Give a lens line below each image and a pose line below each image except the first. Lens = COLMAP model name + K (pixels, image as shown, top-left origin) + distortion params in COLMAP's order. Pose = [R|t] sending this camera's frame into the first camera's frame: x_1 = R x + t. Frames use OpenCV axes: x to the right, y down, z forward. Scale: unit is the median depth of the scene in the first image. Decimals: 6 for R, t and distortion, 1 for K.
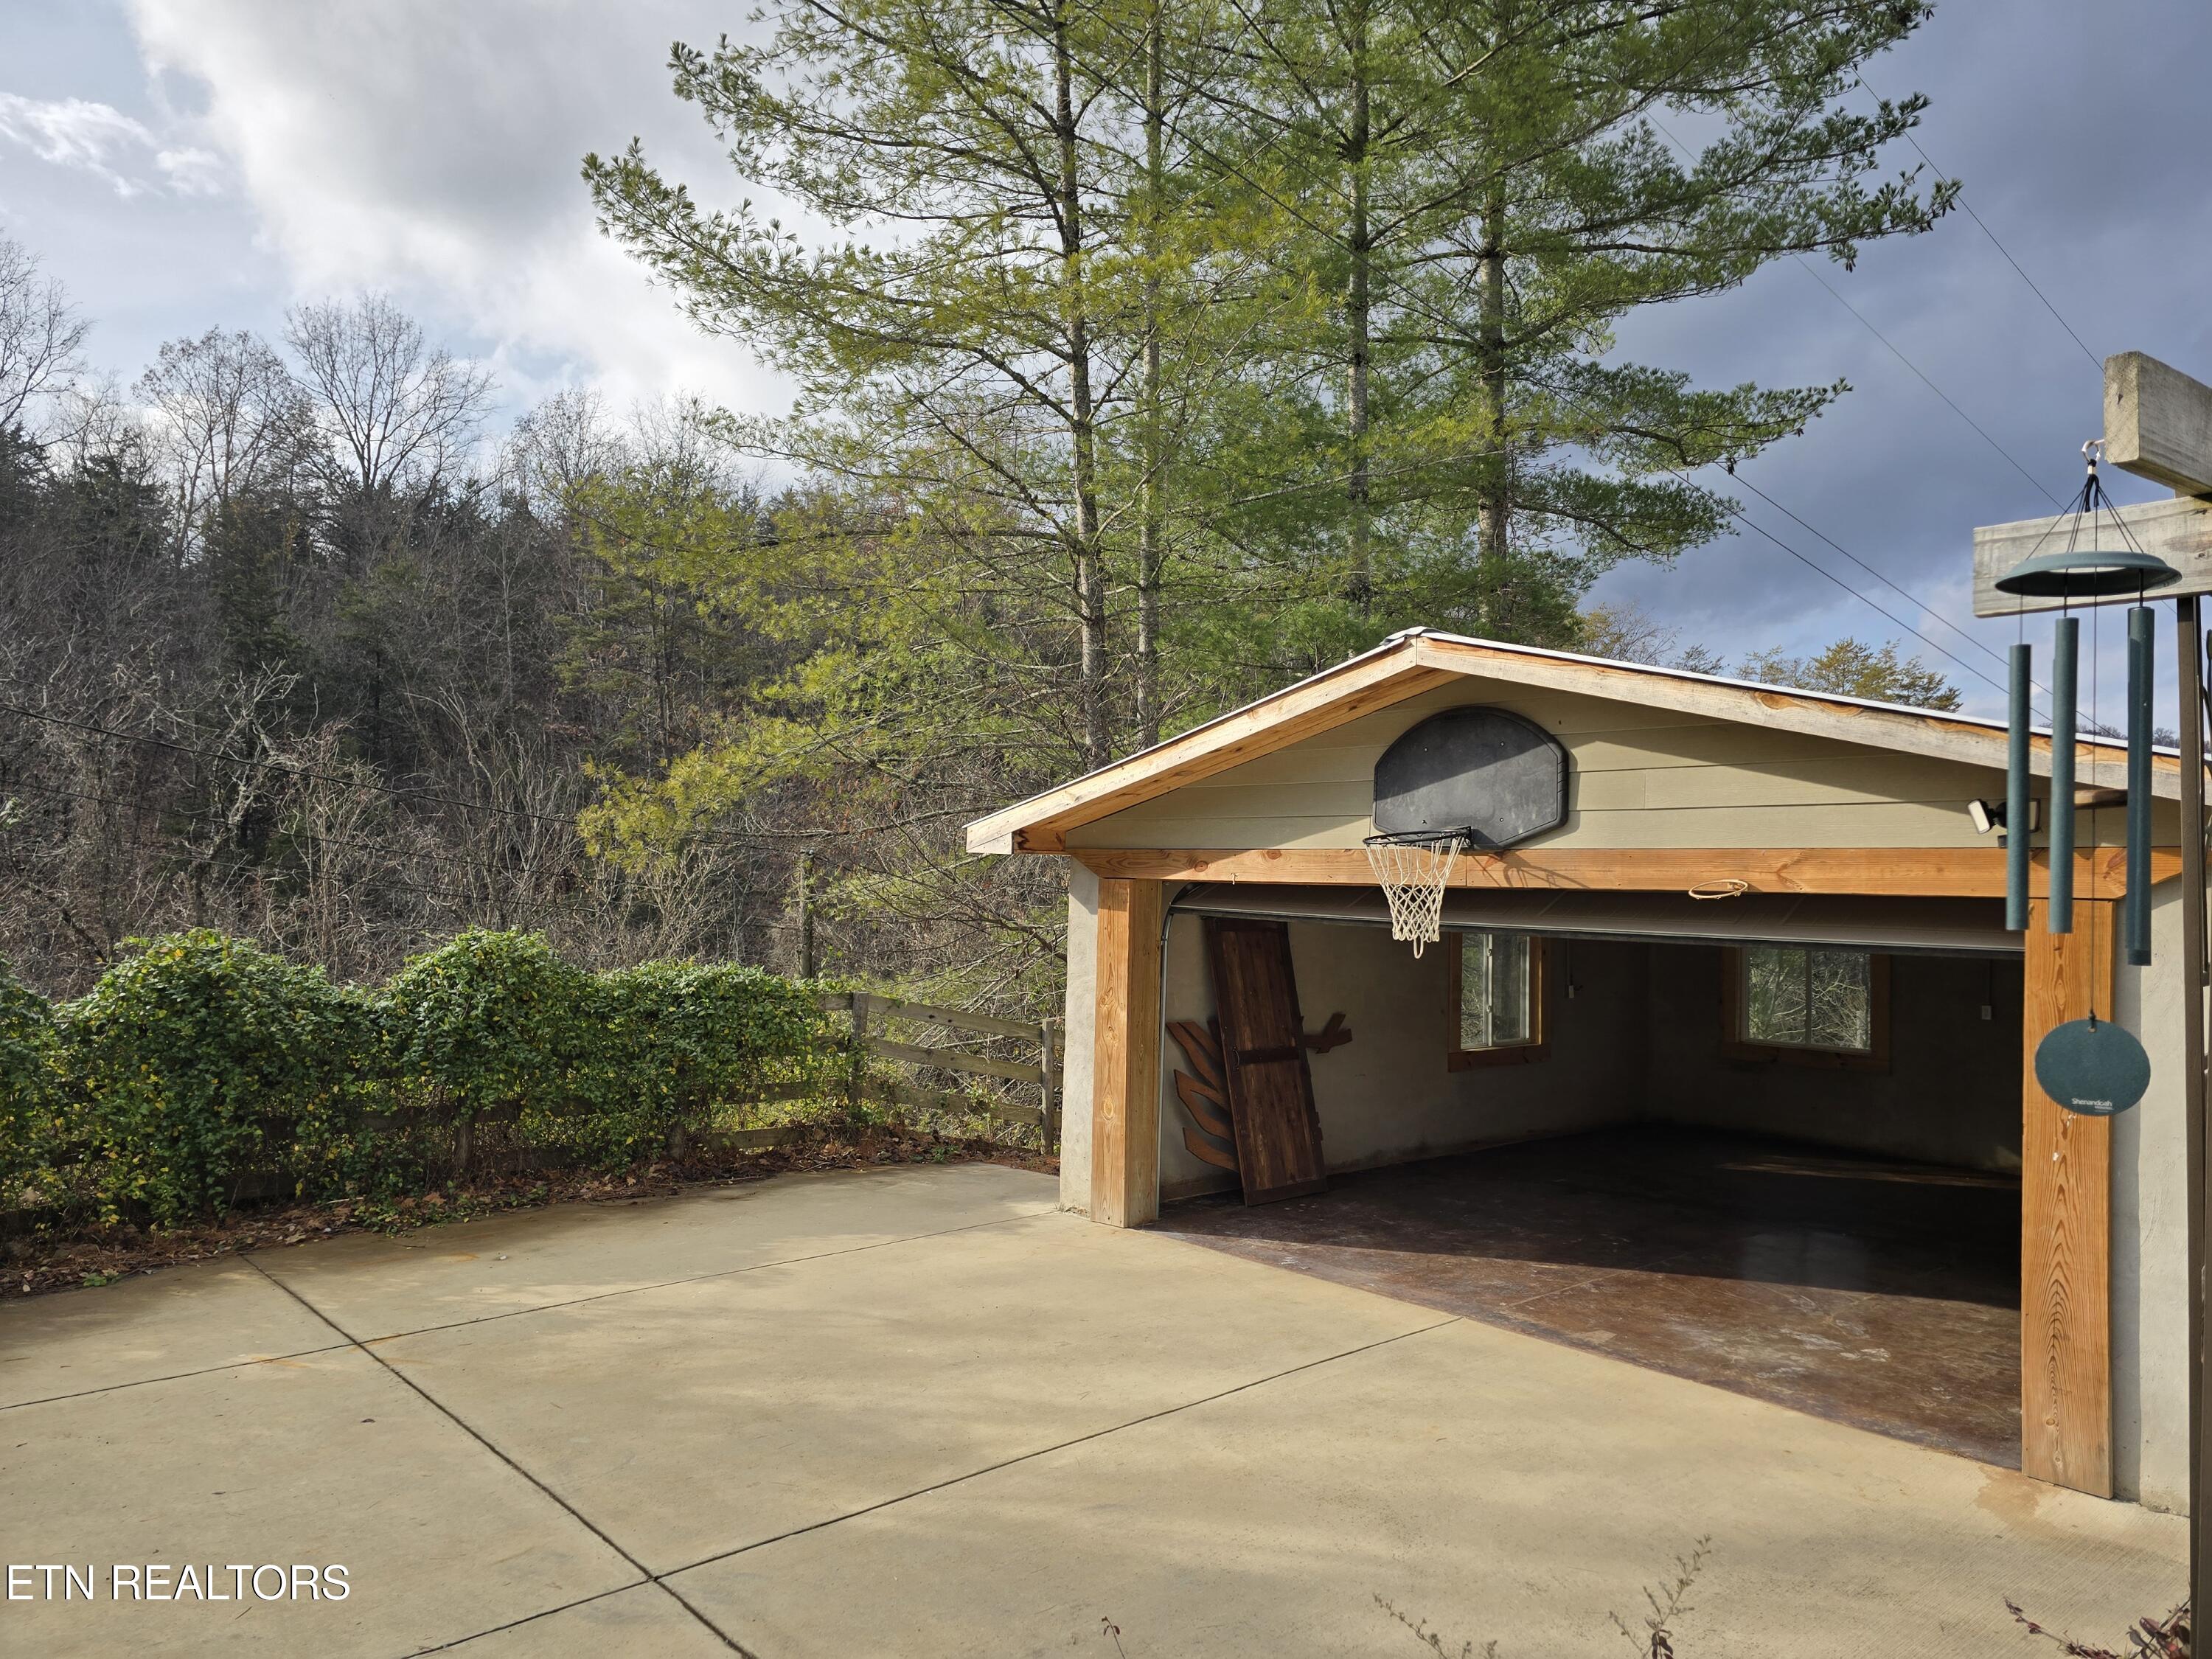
lens RADIAL K [[1472.8, 0, 1103.6], [0, 1472.8, 847.2], [0, 0, 1]] dist [0.054160, -0.049629]
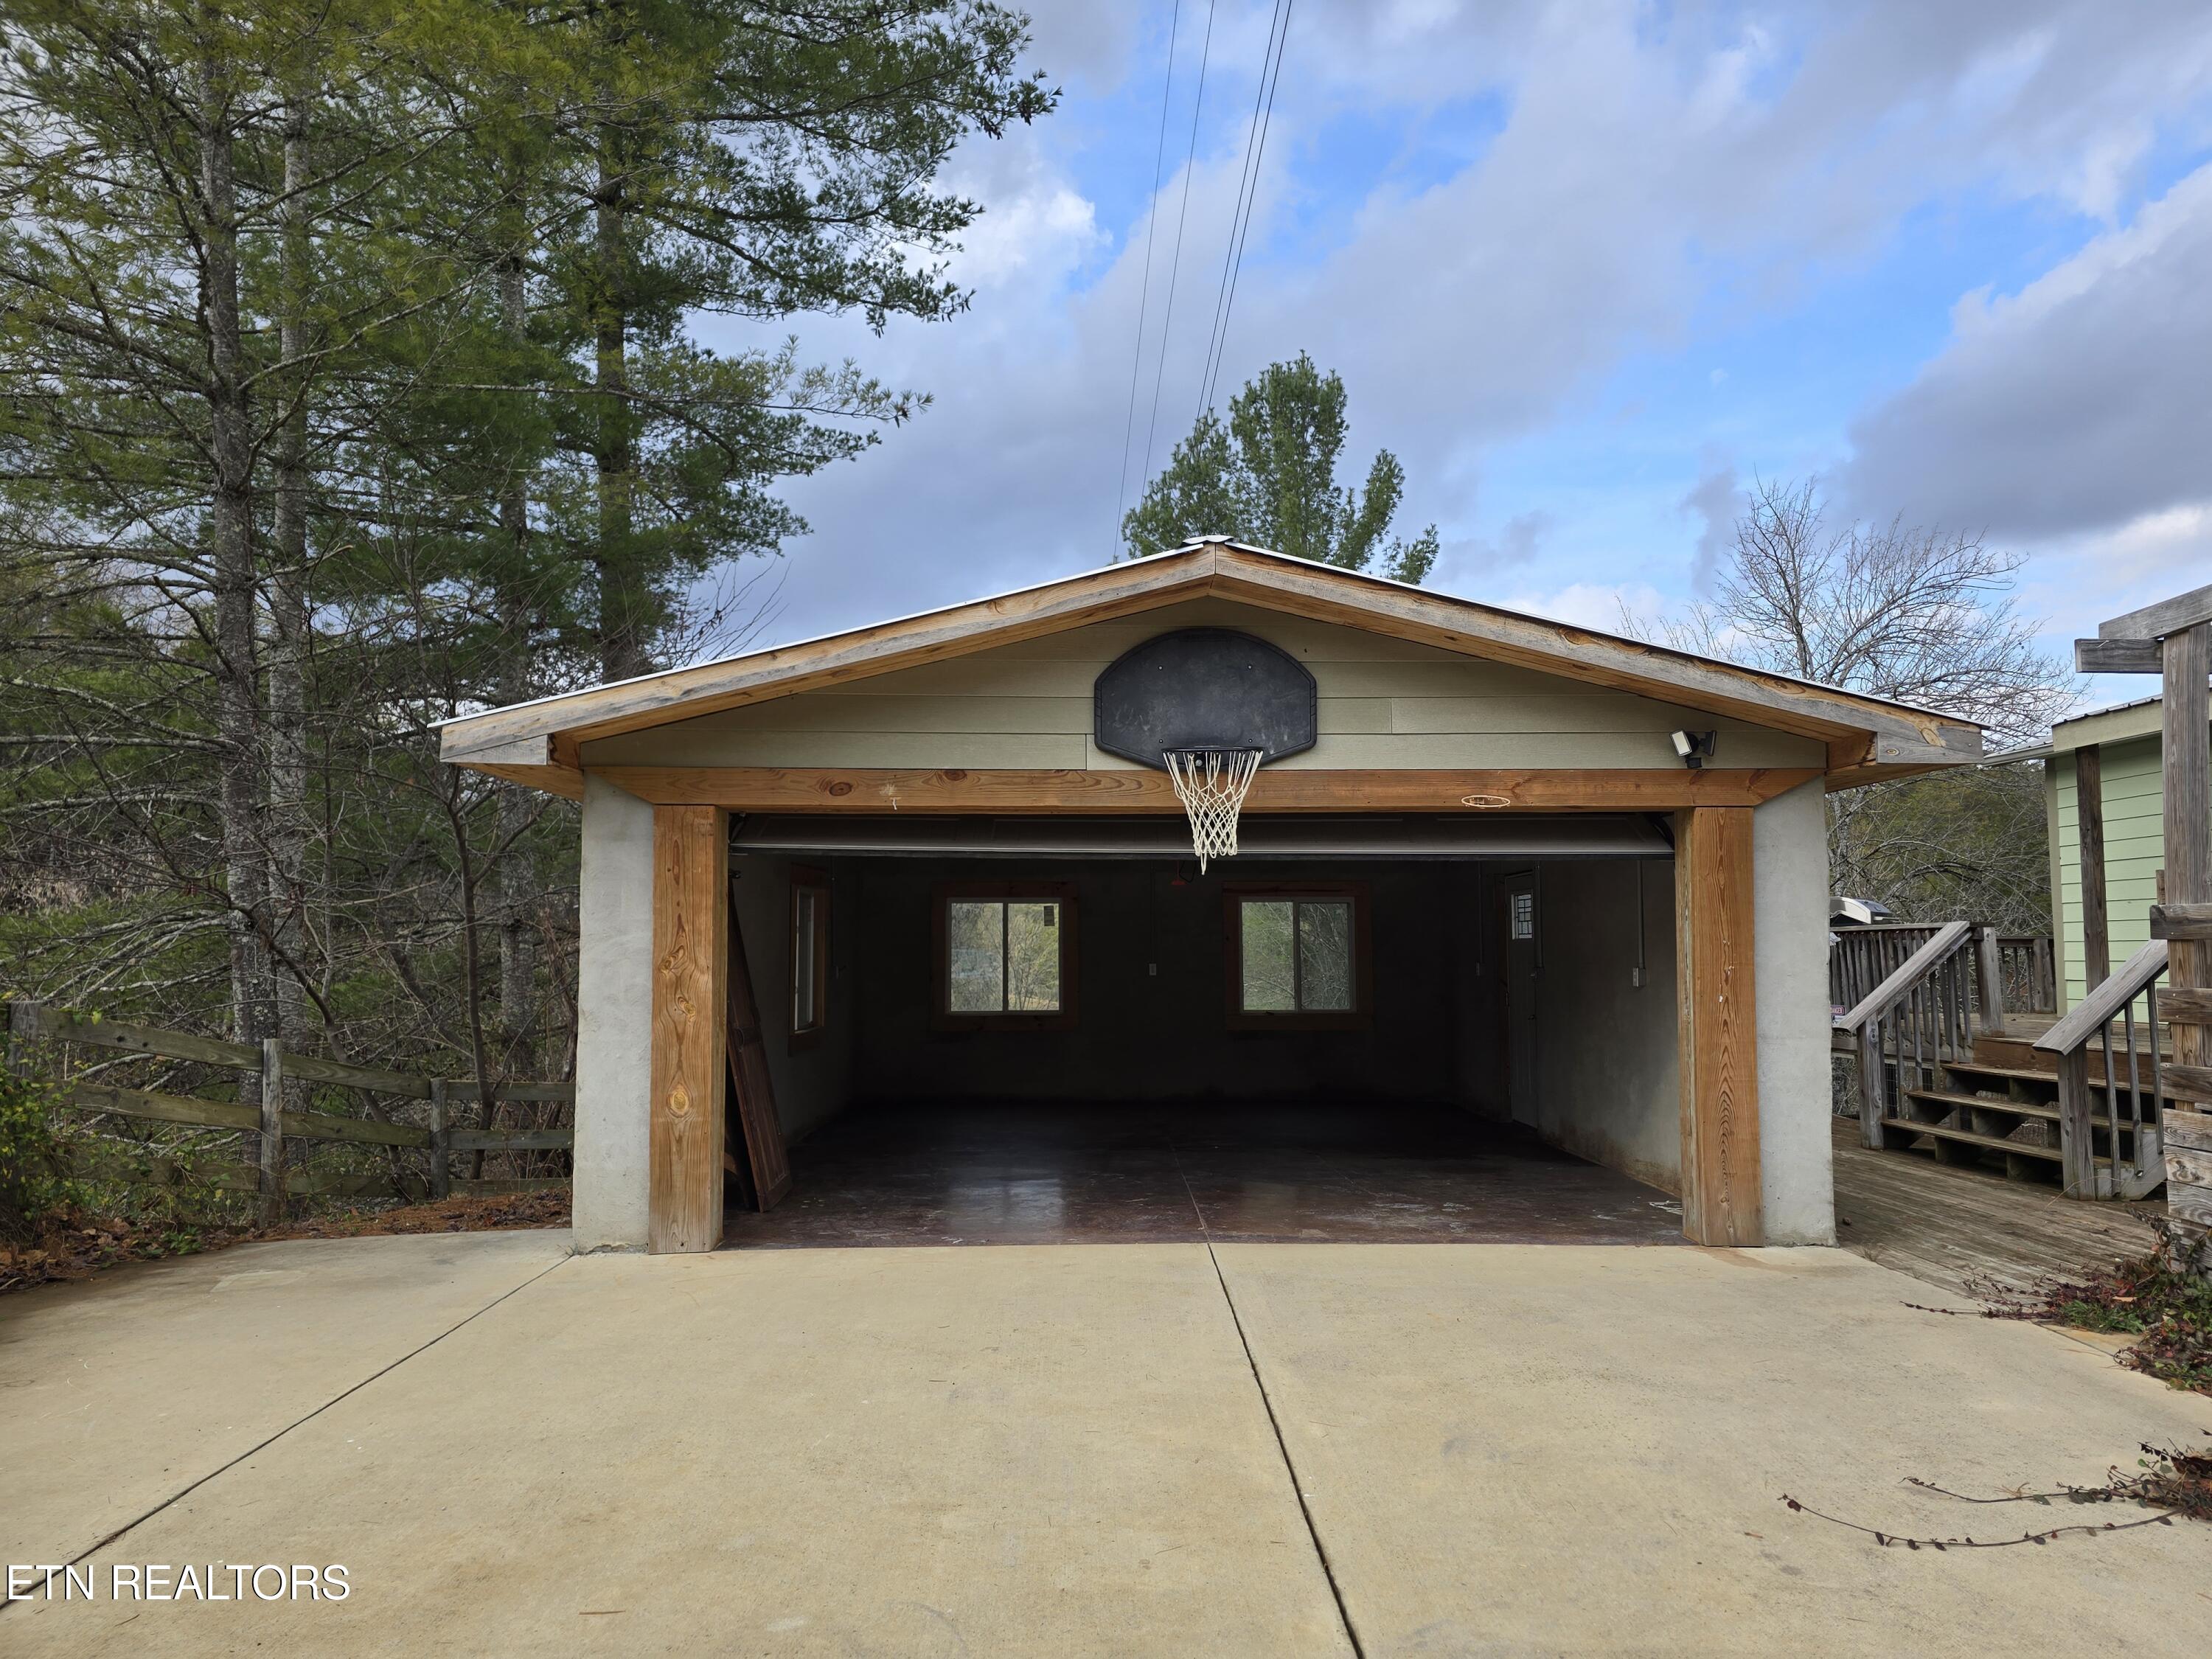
lens RADIAL K [[1472.8, 0, 1103.6], [0, 1472.8, 847.2], [0, 0, 1]] dist [0.054160, -0.049629]
pose [[0.661725, 0.027728, 0.749234, -0.438448], [-0.001563, 0.999365, -0.035605, 0.071824], [-0.749745, 0.022390, 0.661348, 0.319772]]
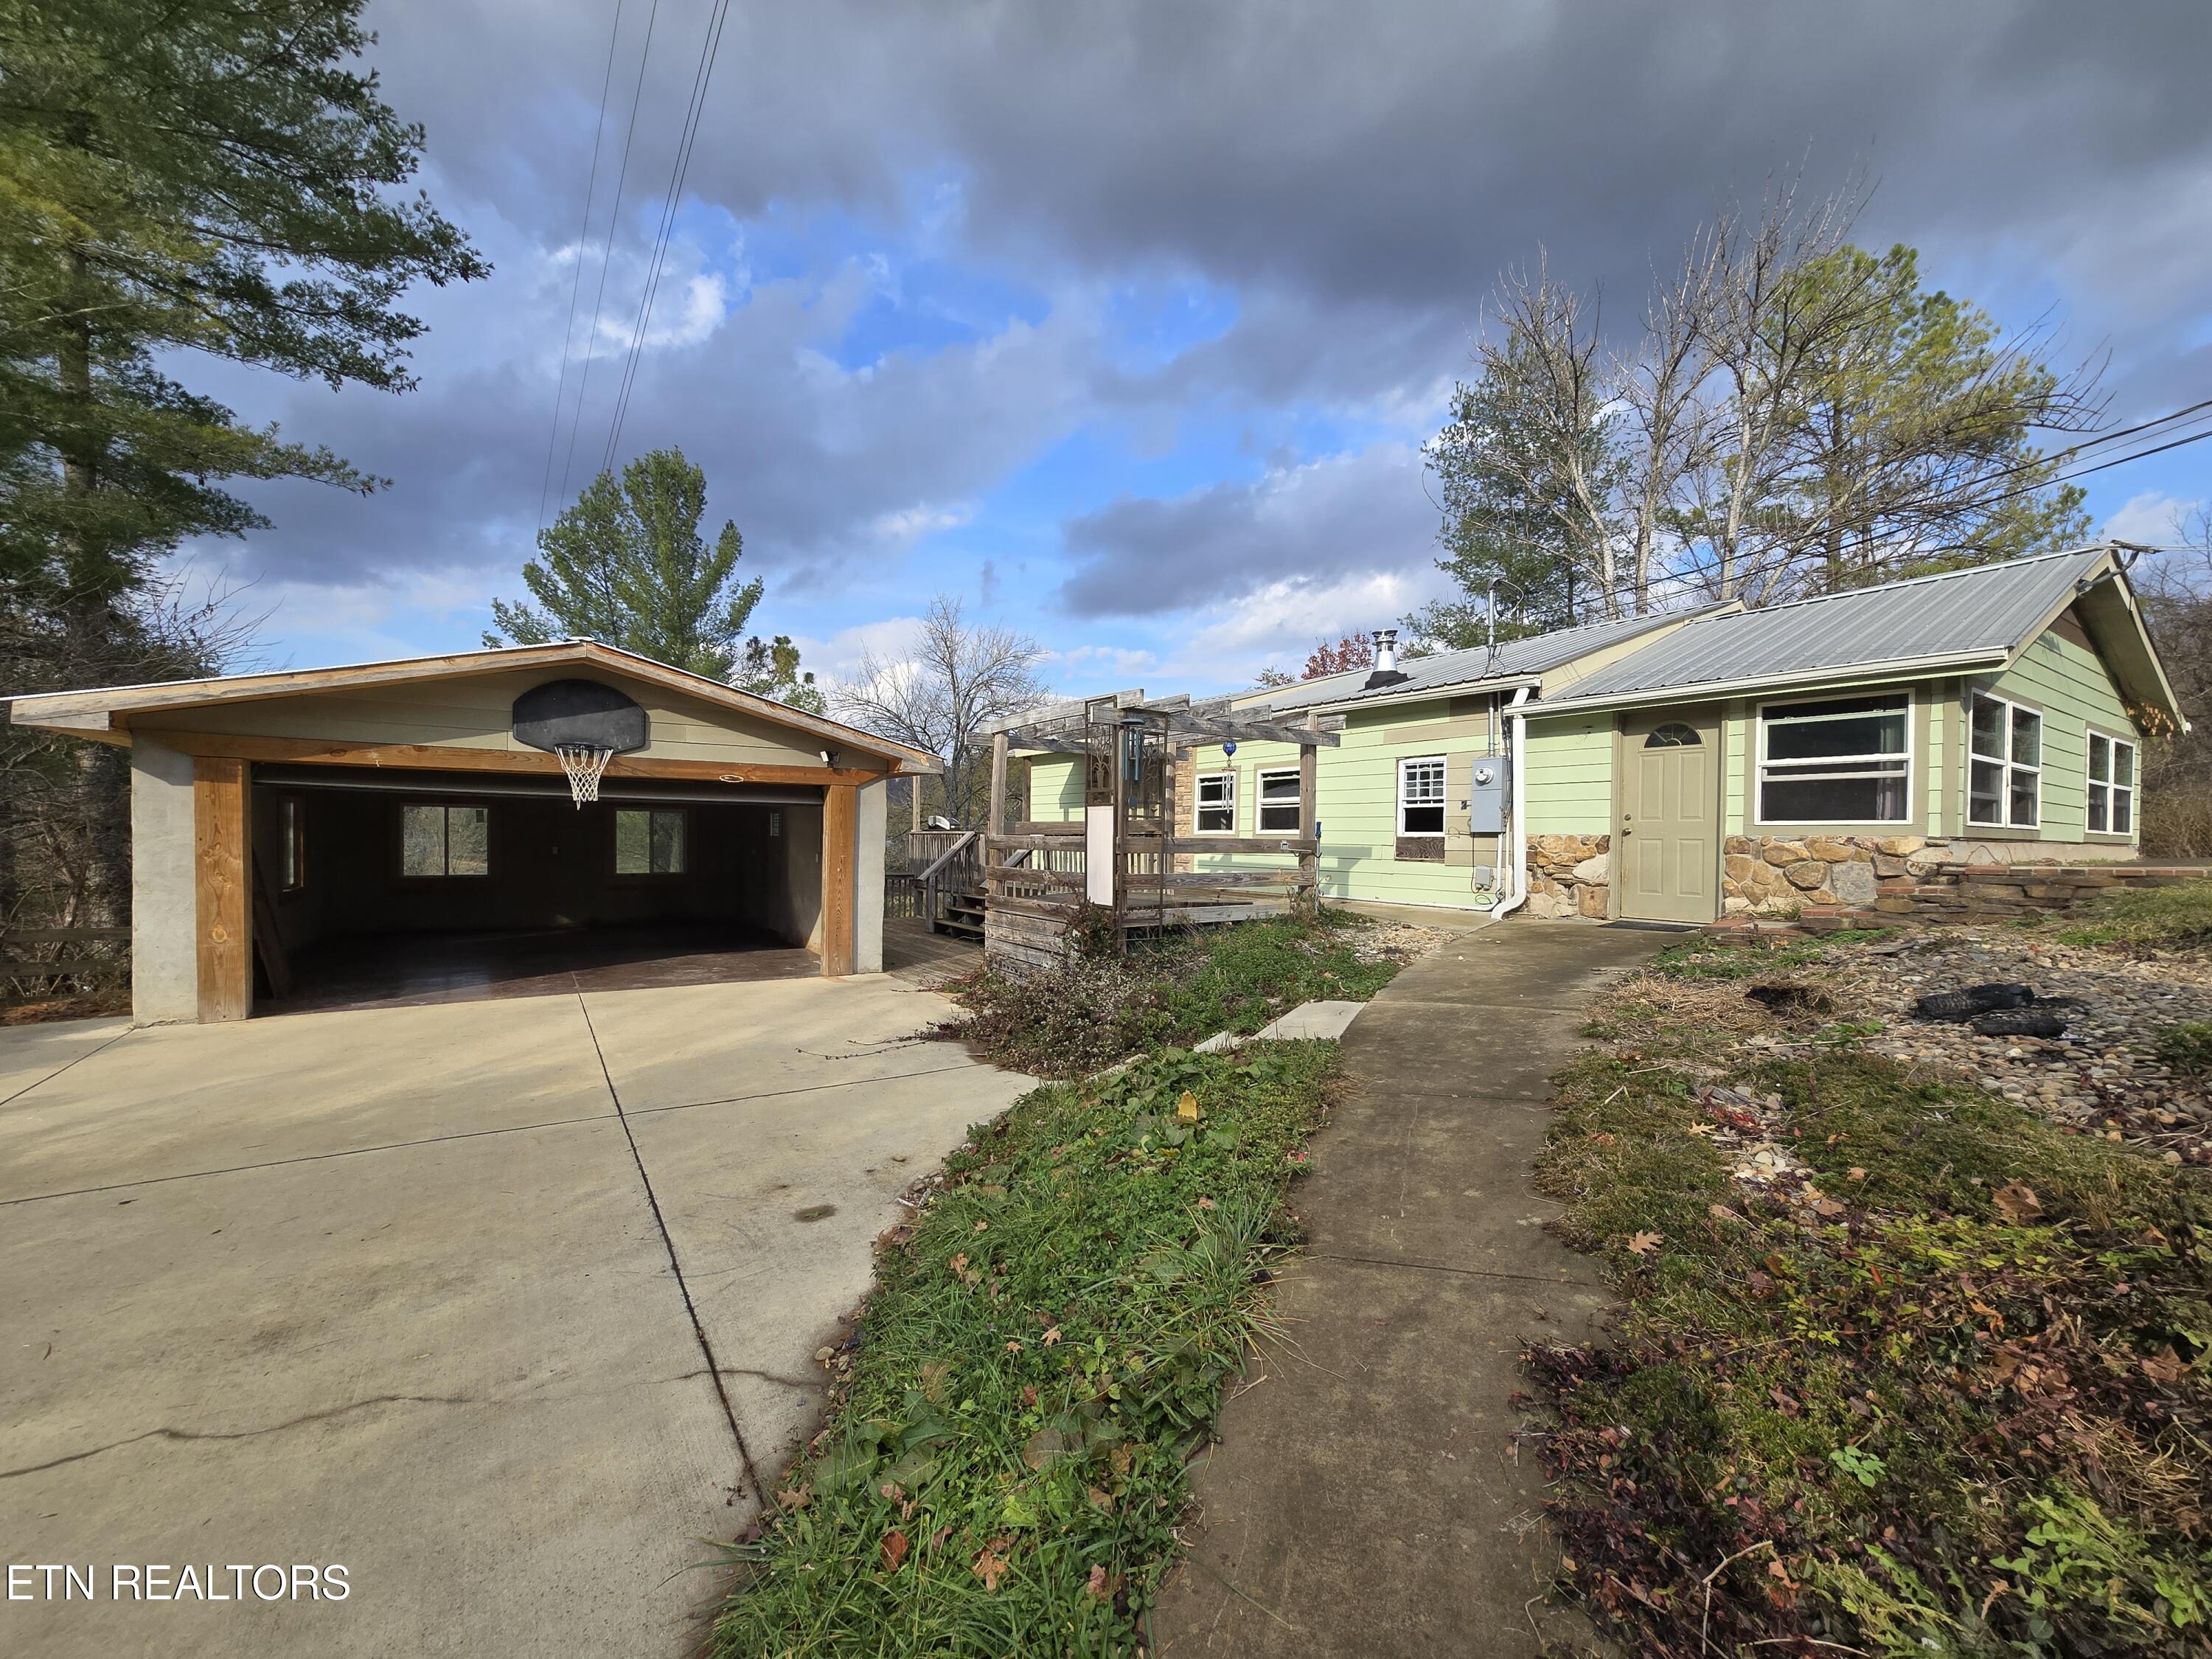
lens RADIAL K [[906.9, 0, 1093.6], [0, 906.9, 843.1], [0, 0, 1]] dist [-0.003650, -0.000847]
pose [[0.159479, -0.030980, 0.986715, -0.663194], [-0.036160, 0.998653, 0.037199, 0.039230], [-0.986539, -0.041612, 0.158144, 0.116954]]
